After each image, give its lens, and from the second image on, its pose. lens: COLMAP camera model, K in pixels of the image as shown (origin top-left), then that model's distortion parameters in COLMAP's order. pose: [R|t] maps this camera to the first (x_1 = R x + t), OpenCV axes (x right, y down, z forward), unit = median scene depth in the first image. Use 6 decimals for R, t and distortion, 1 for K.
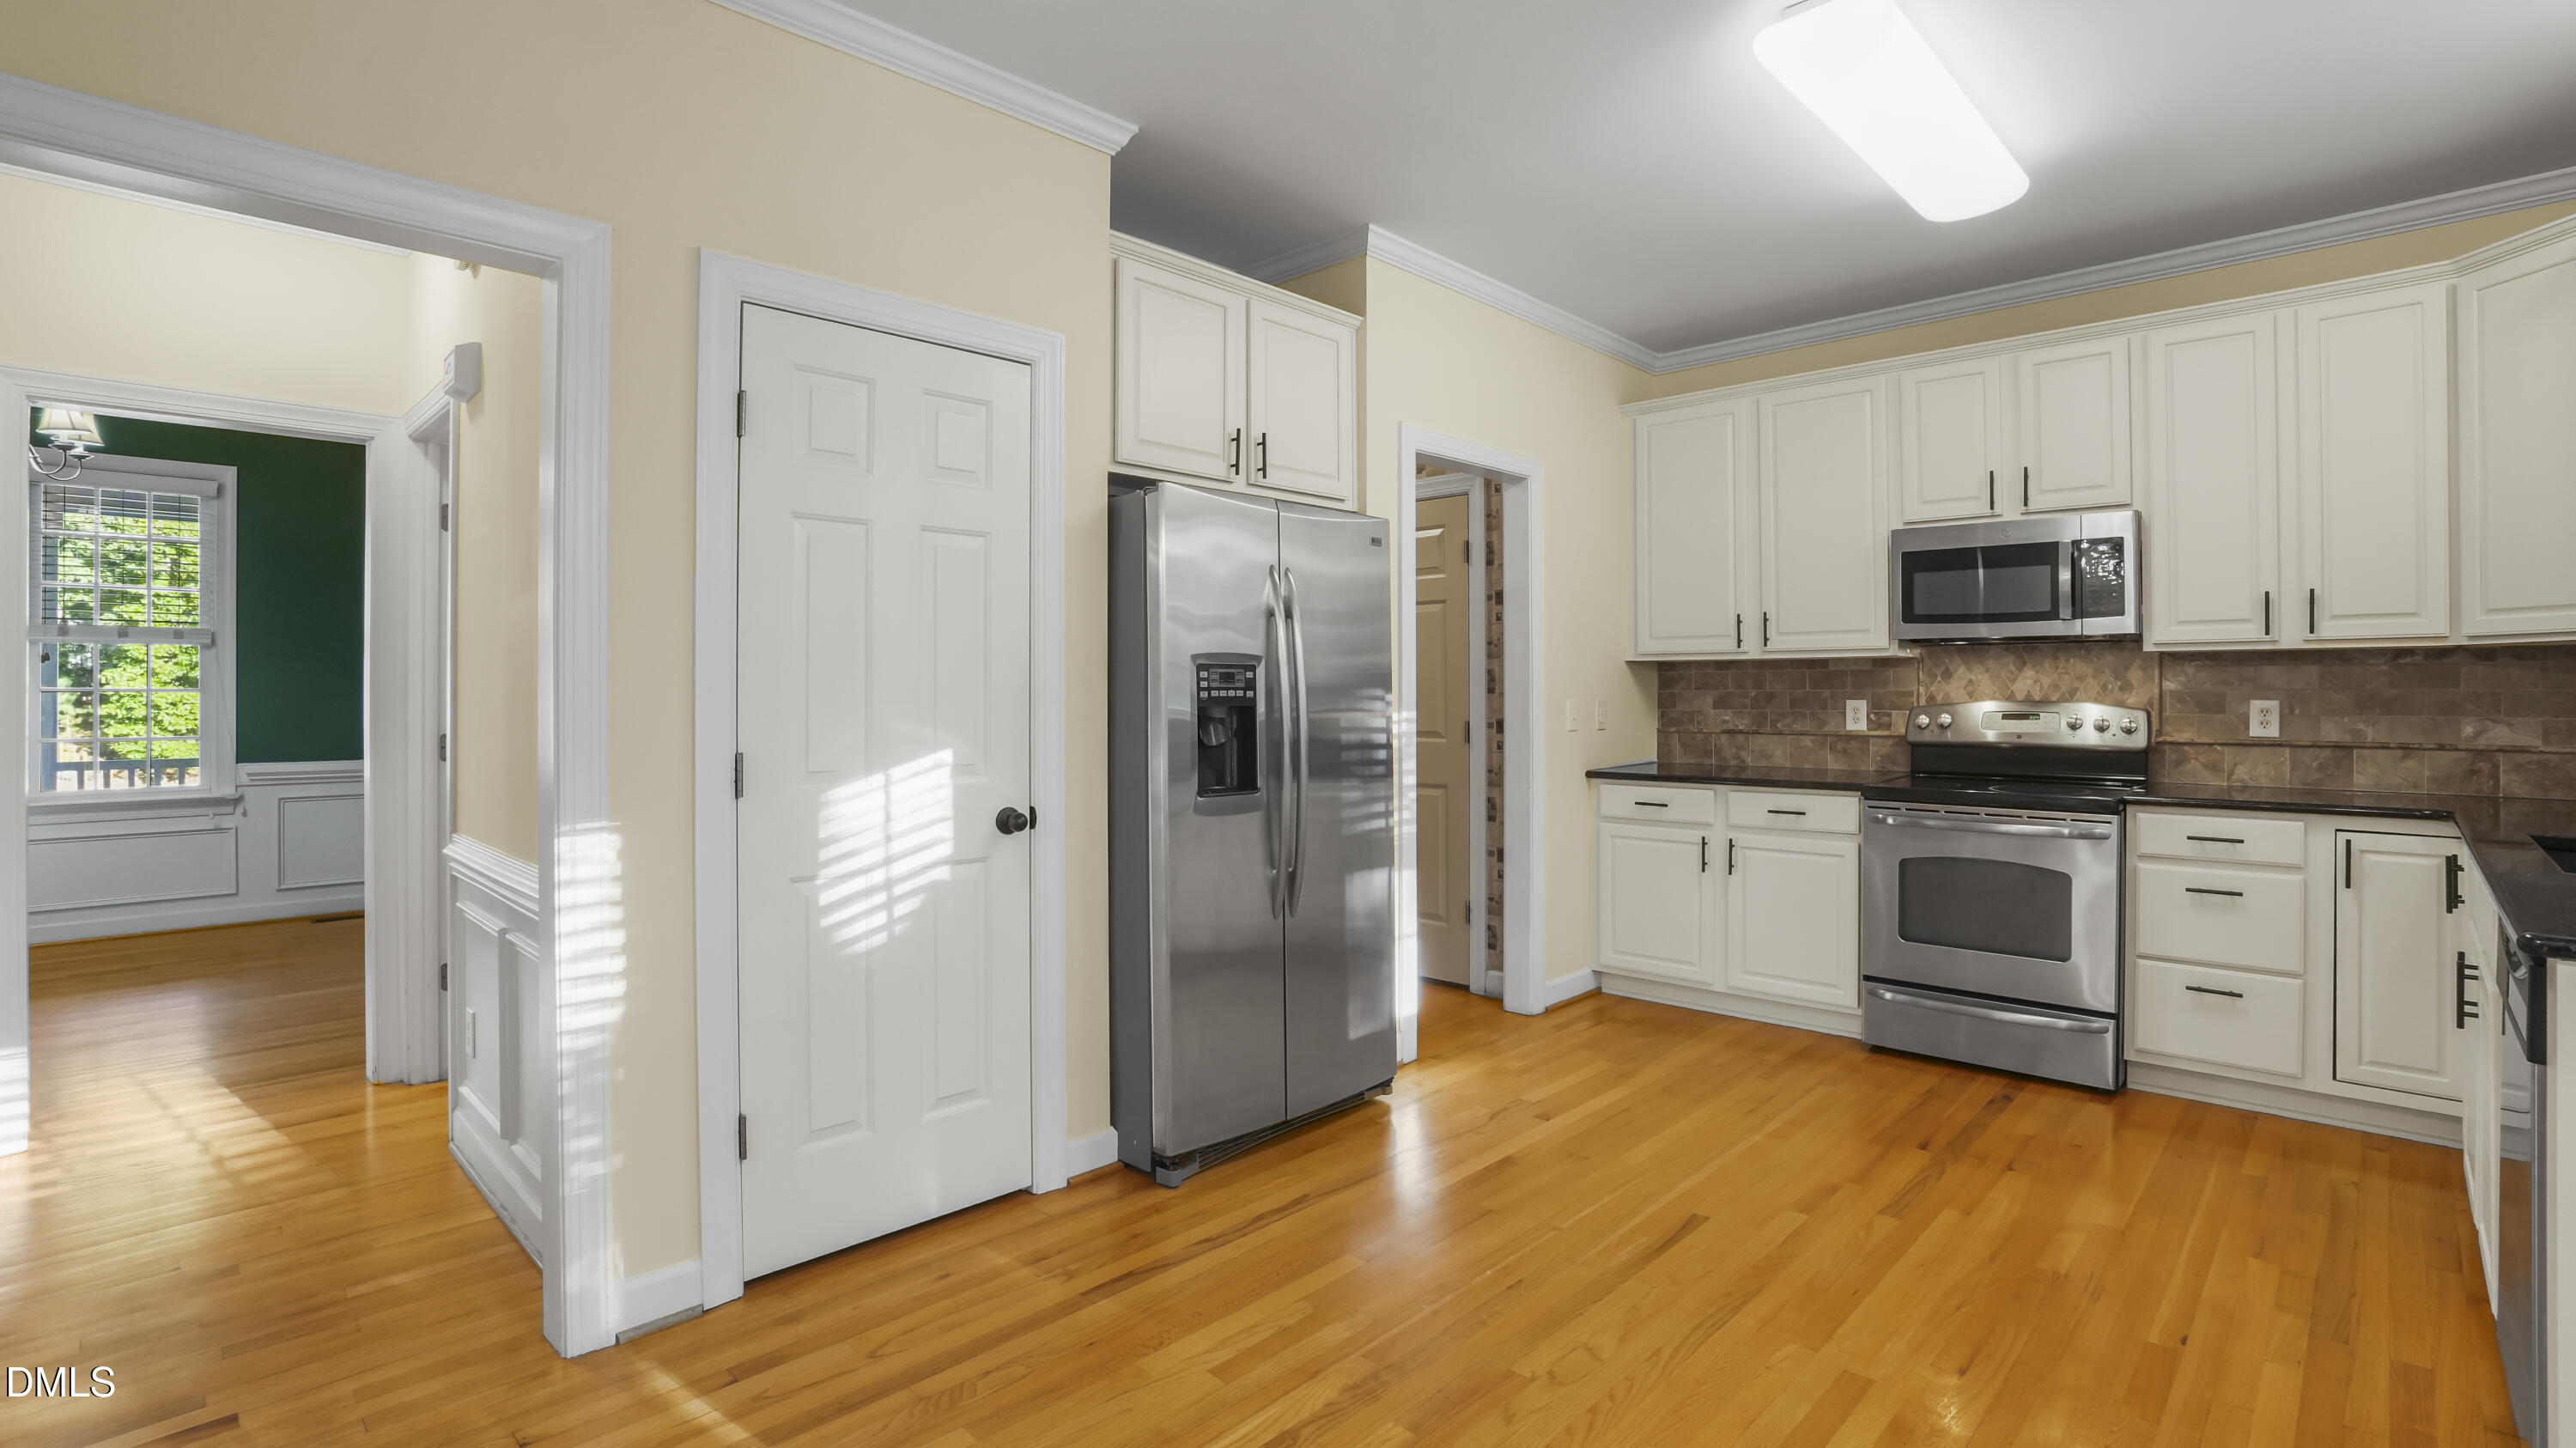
lens RADIAL K [[1158.3, 0, 1277.9], [0, 1158.3, 687.8], [0, 0, 1]] dist [-0.061496, 0.018804]
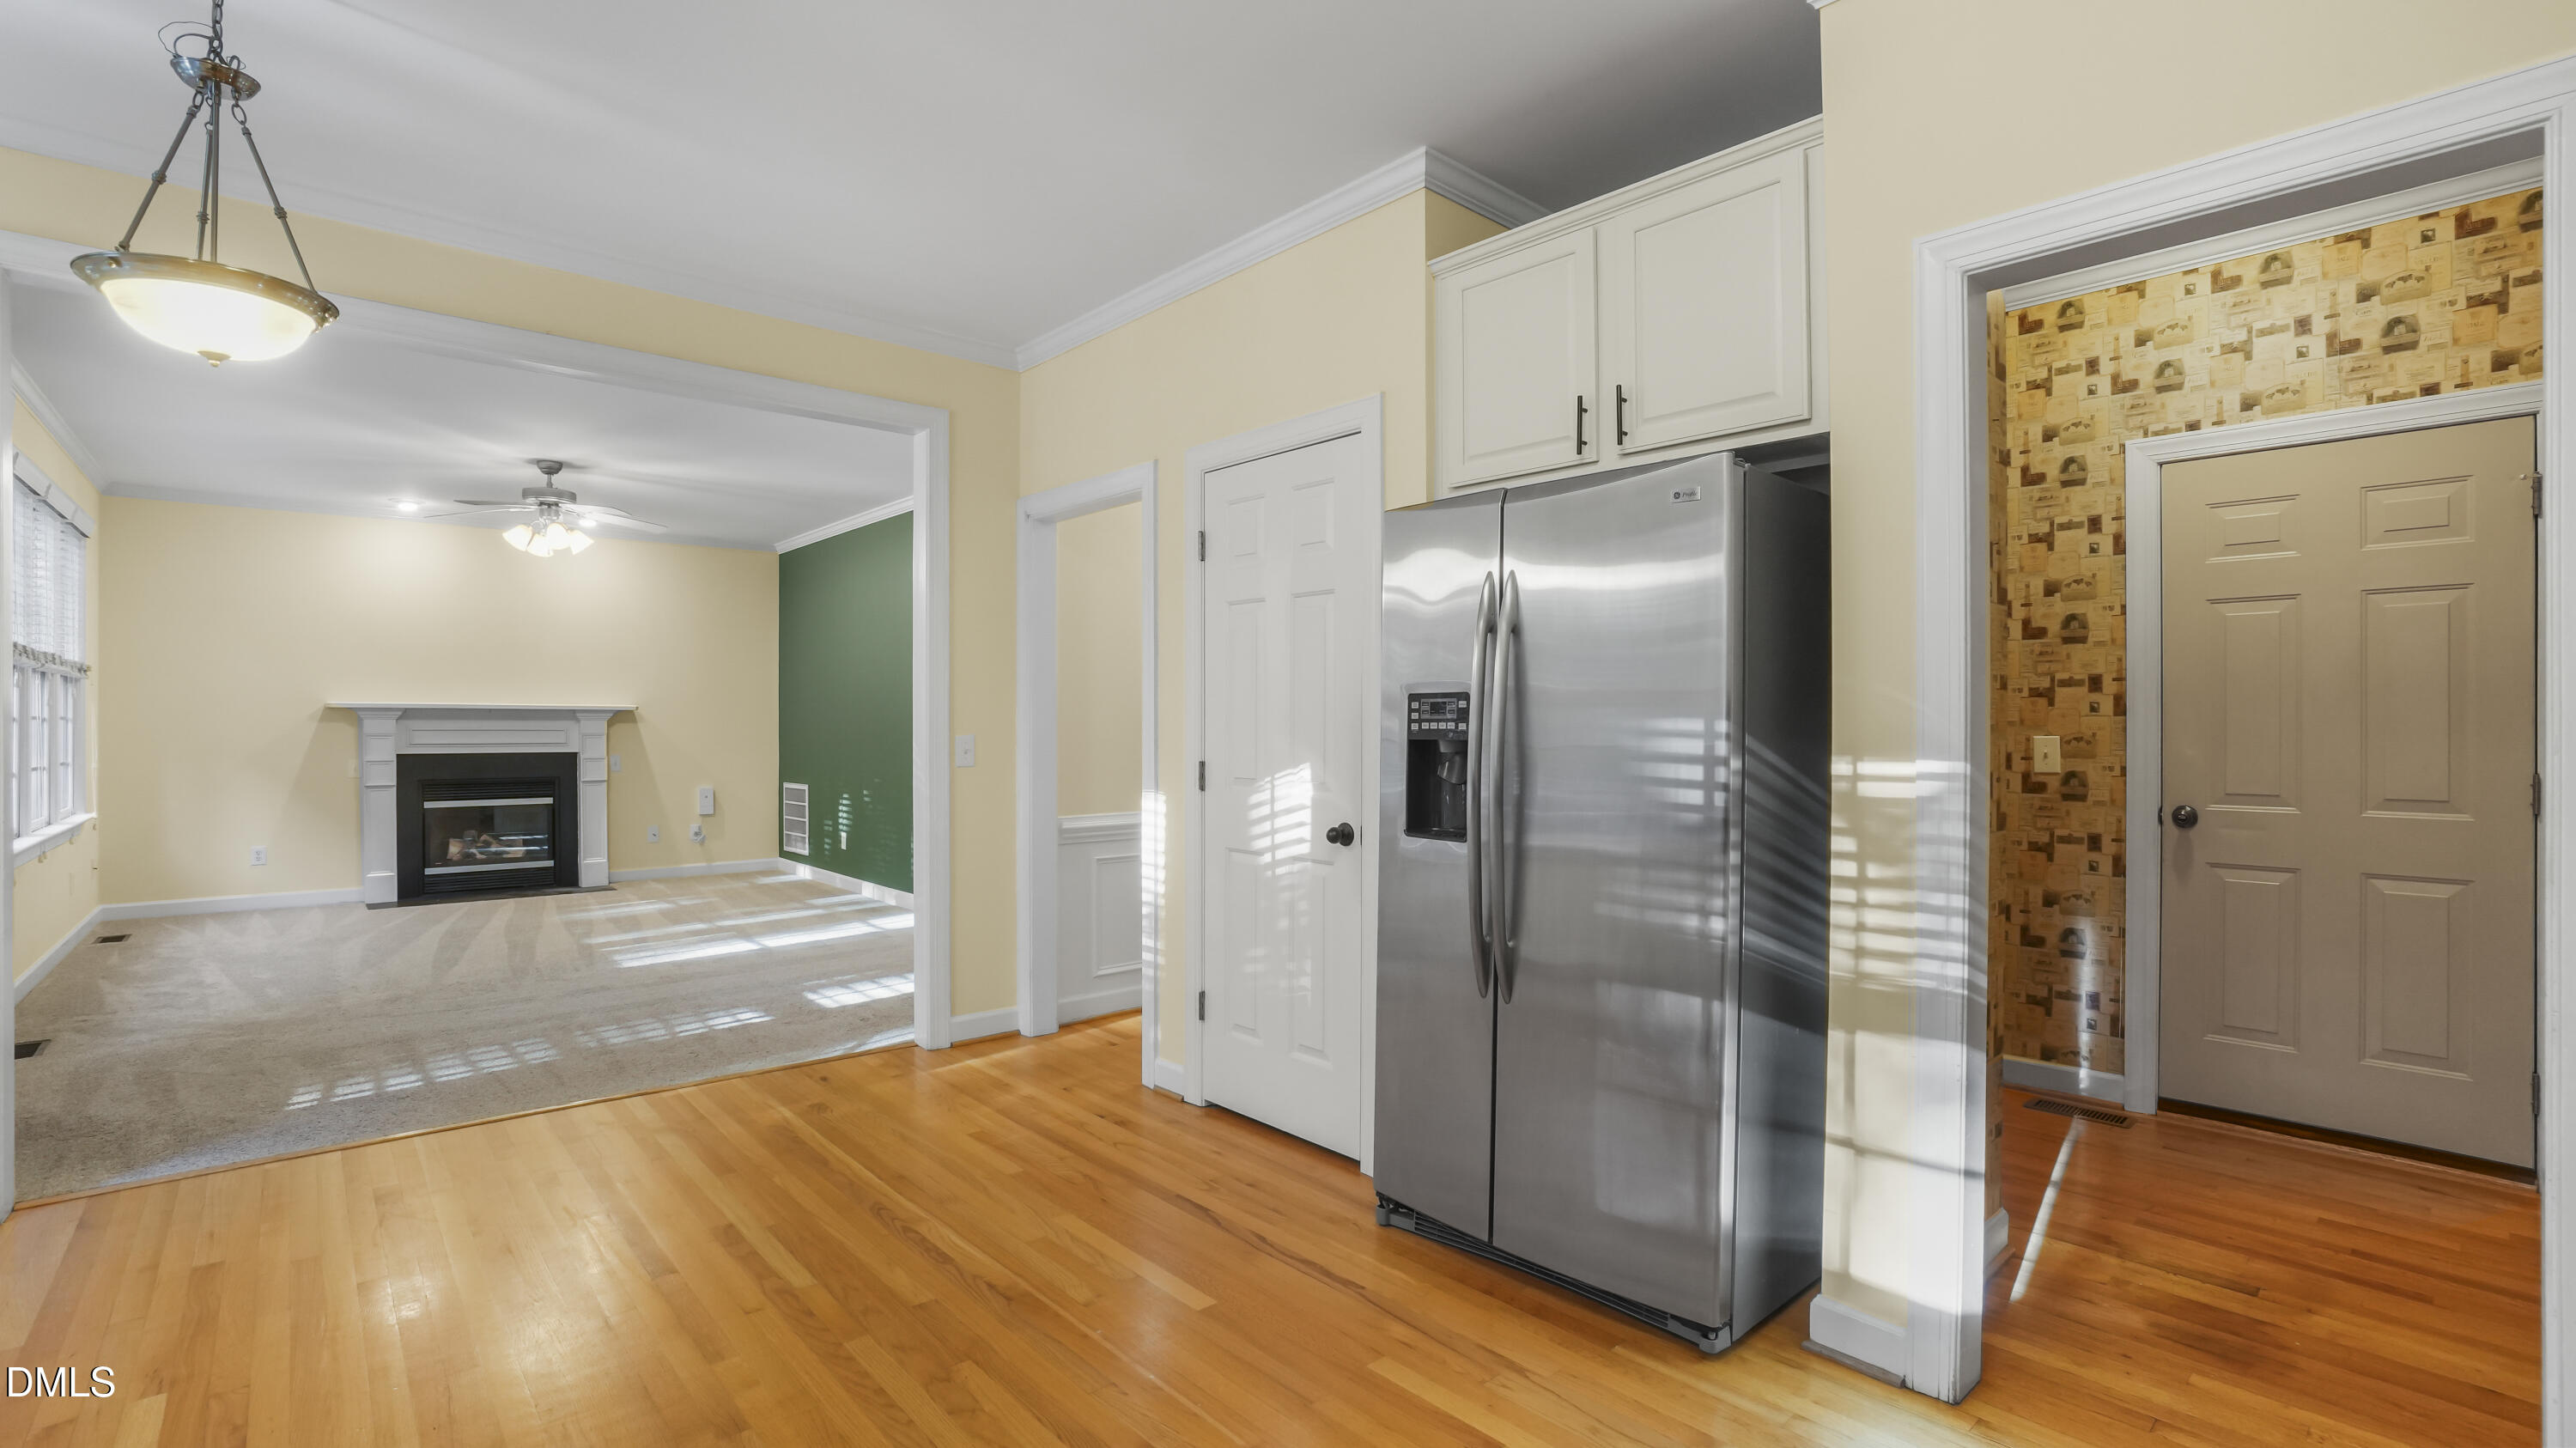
lens RADIAL K [[1158.3, 0, 1304.2], [0, 1158.3, 730.9], [0, 0, 1]] dist [-0.061496, 0.018804]
pose [[-0.054486, 0.006313, -0.998495, 0.747876], [0.004108, 0.999973, 0.006098, 0.002700], [0.998506, -0.003769, -0.054510, 0.822372]]
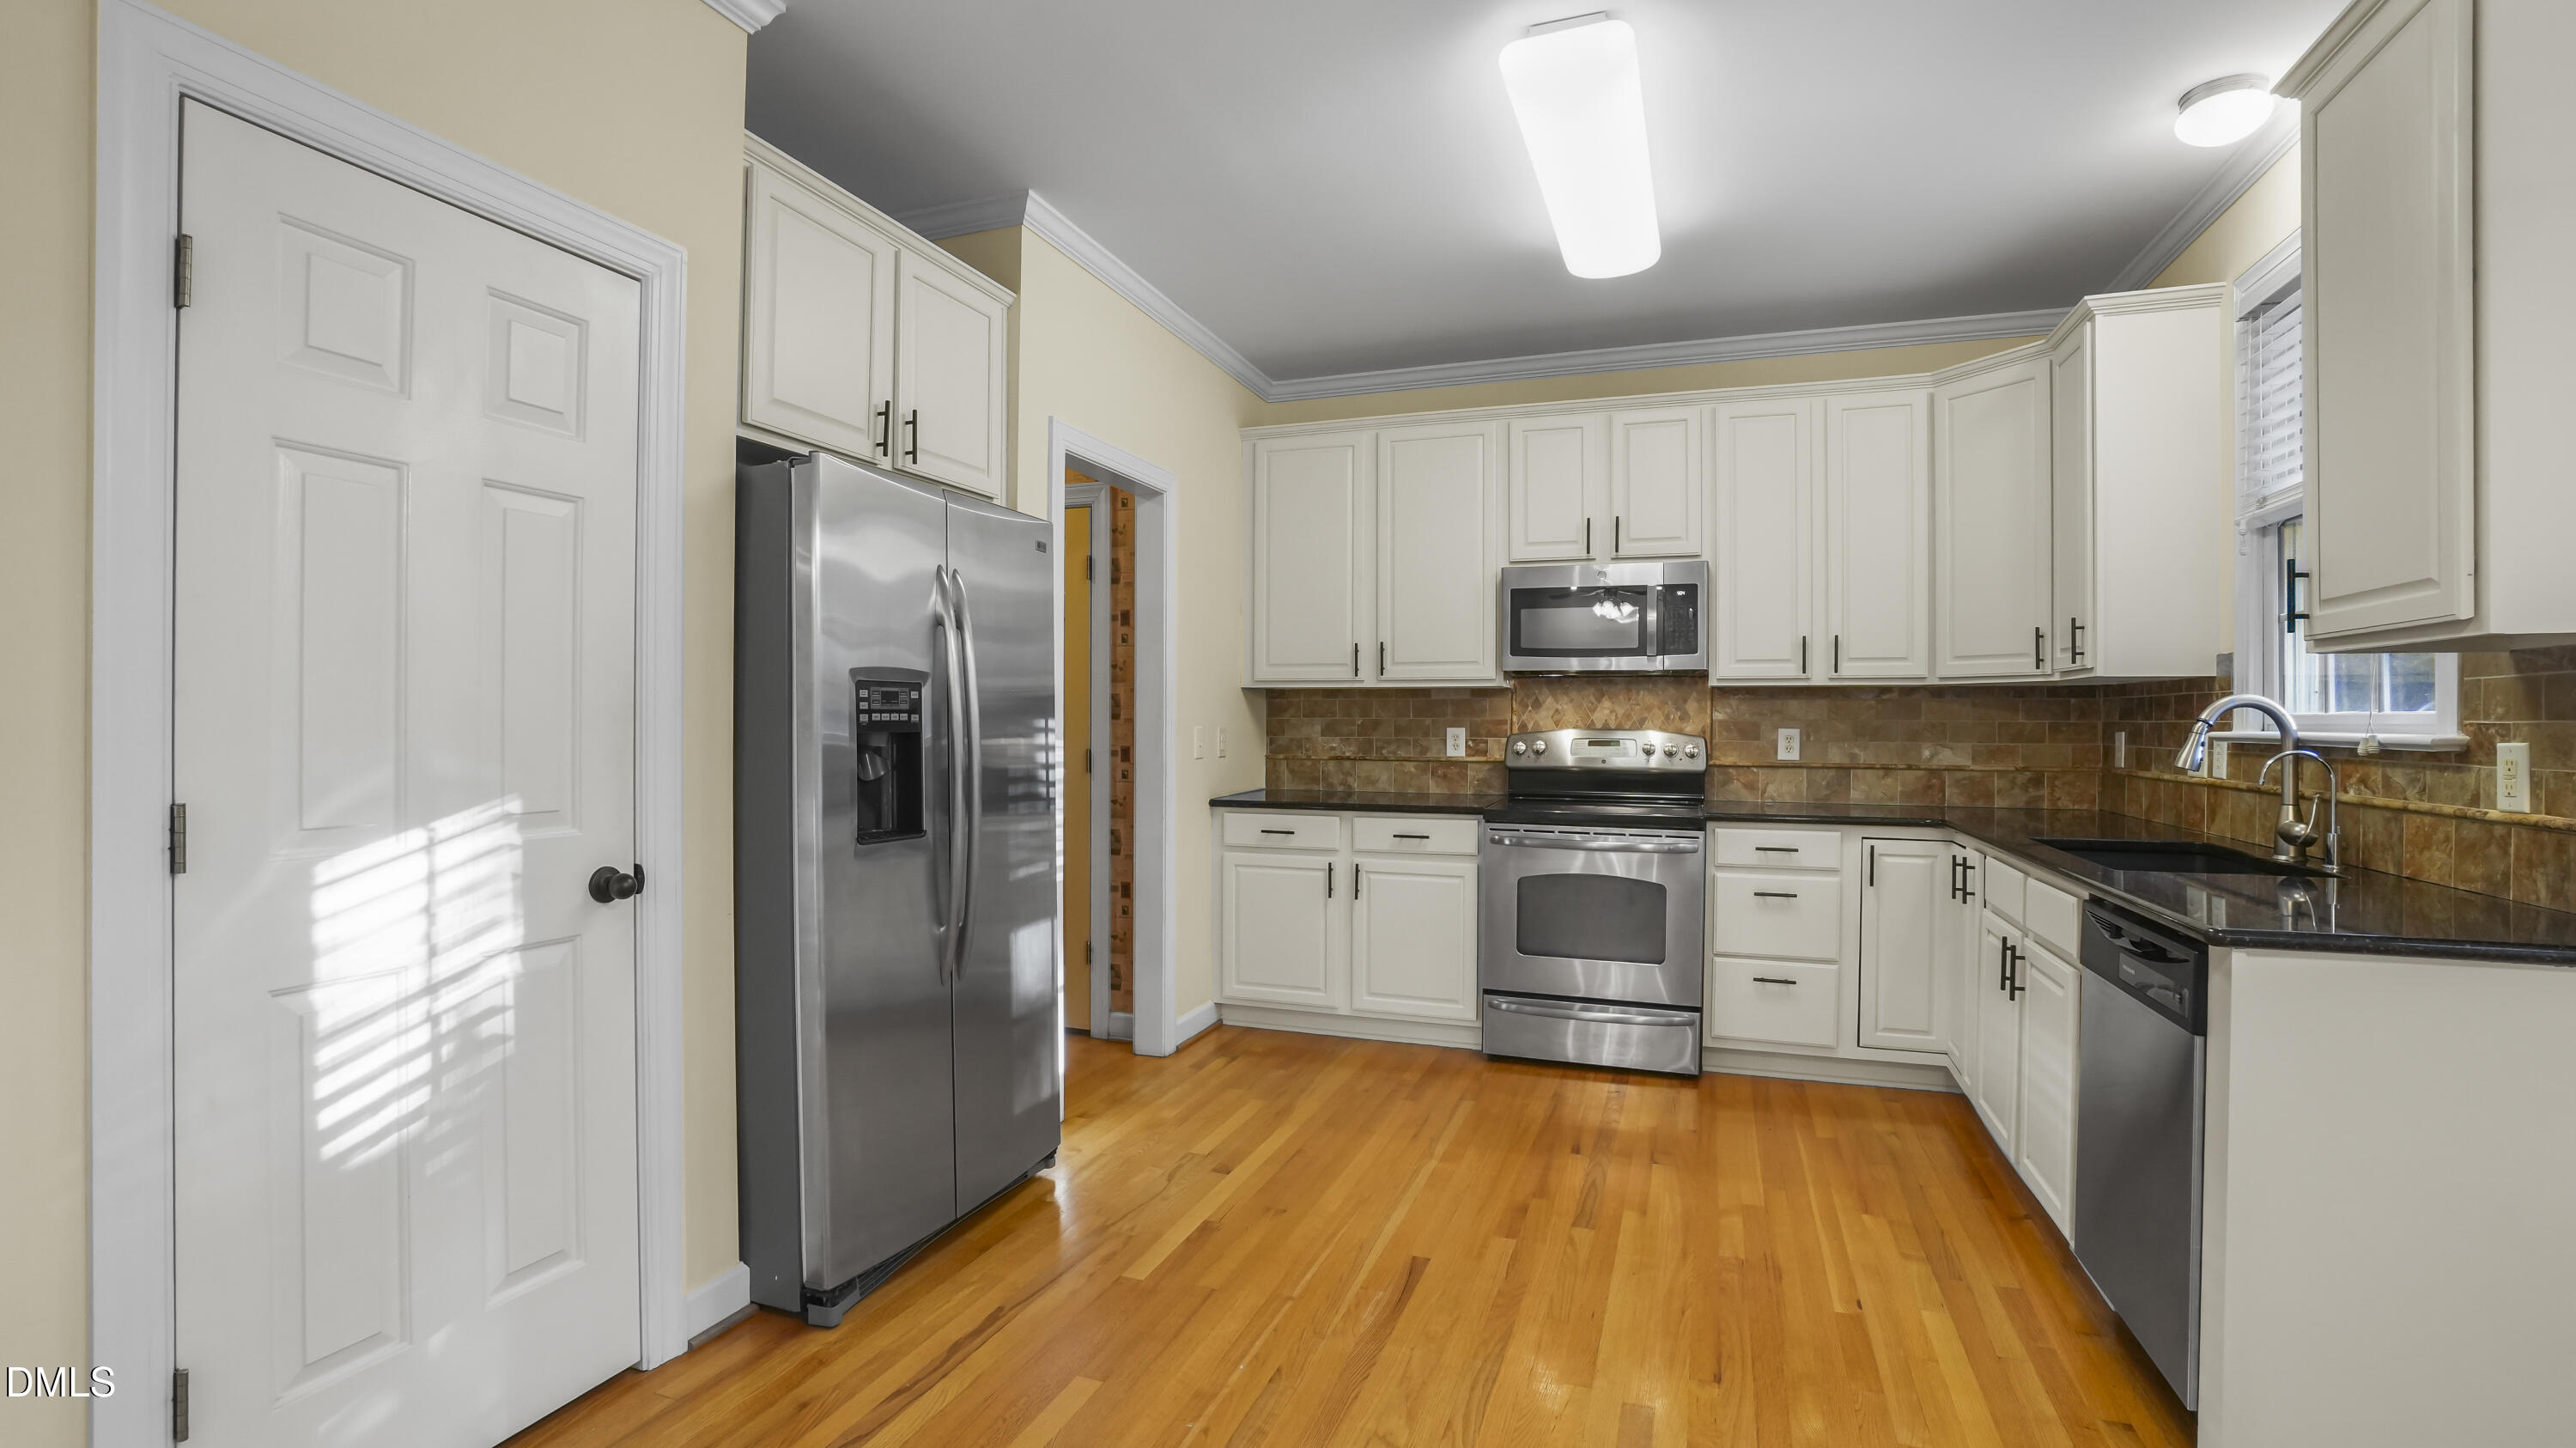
lens RADIAL K [[1158.3, 0, 1268.5], [0, 1158.3, 722.3], [0, 0, 1]] dist [-0.061496, 0.018804]
pose [[0.915431, 0.004736, 0.402446, -0.110242], [-0.007522, 0.999957, 0.005344, 0.001934], [-0.402404, -0.007919, 0.915428, 0.123221]]
